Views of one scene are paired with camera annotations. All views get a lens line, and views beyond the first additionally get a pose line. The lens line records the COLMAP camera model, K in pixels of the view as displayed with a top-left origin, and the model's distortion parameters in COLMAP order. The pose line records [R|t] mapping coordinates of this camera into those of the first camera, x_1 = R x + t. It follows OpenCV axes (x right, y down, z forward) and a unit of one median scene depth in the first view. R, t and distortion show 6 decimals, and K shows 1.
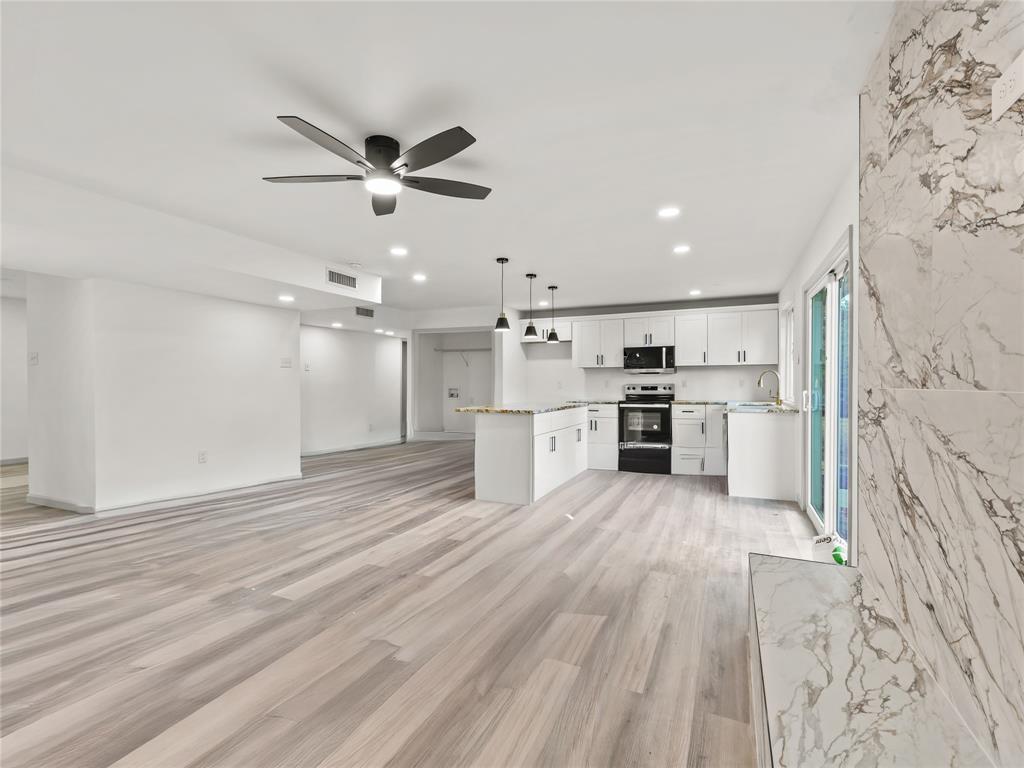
lens RADIAL K [[480.3, 0, 515.0], [0, 480.3, 382.1], [0, 0, 1]] dist [0.001599, -0.000752]
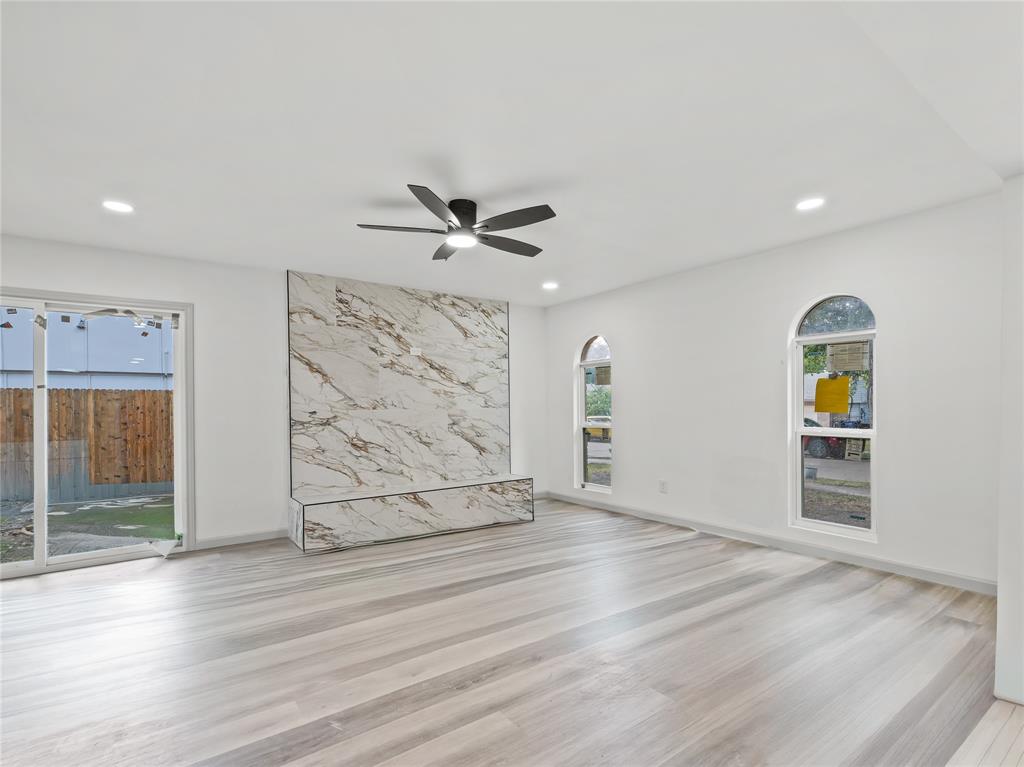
lens RADIAL K [[483.6, 0, 508.1], [0, 483.6, 413.5], [0, 0, 1]] dist [-0.000125, -0.000223]
pose [[-0.862984, -0.001683, 0.505228, -0.347381], [0.007133, 0.999854, 0.015514, -0.002147], [-0.505181, 0.016992, -0.862846, 0.704487]]
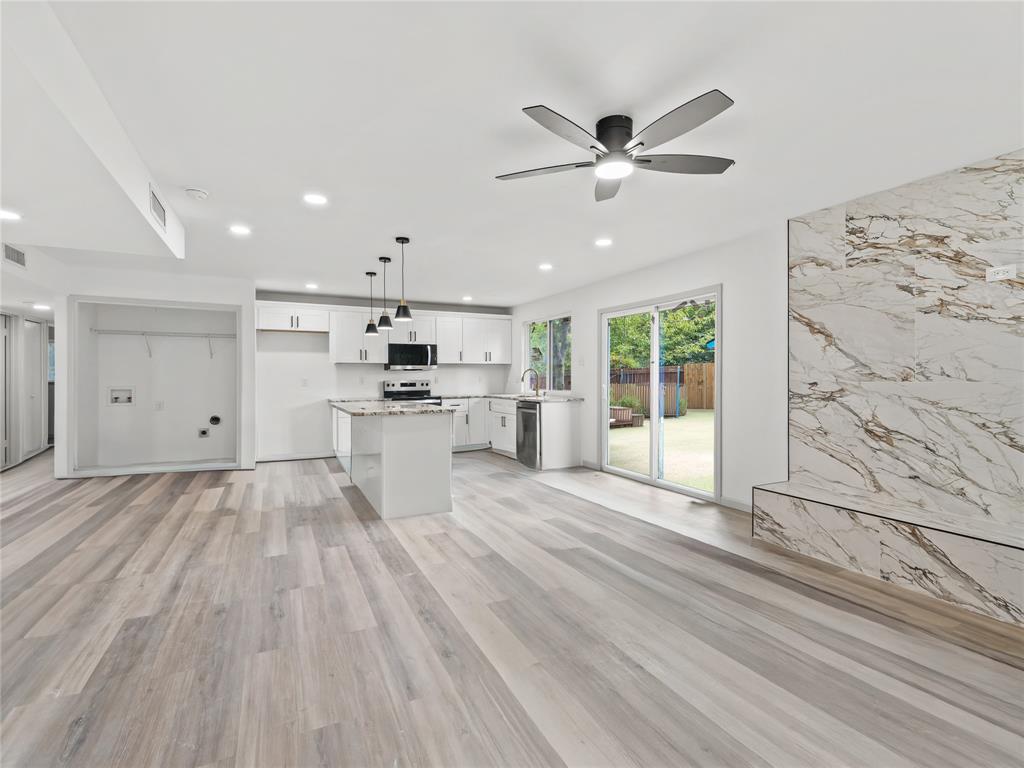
lens RADIAL K [[480.3, 0, 515.0], [0, 480.3, 382.1], [0, 0, 1]] dist [0.001599, -0.000752]
pose [[0.629616, -0.009318, 0.776851, -0.402010], [0.002160, 0.999945, 0.010244, -0.002945], [-0.776904, -0.004772, 0.629601, 0.200710]]
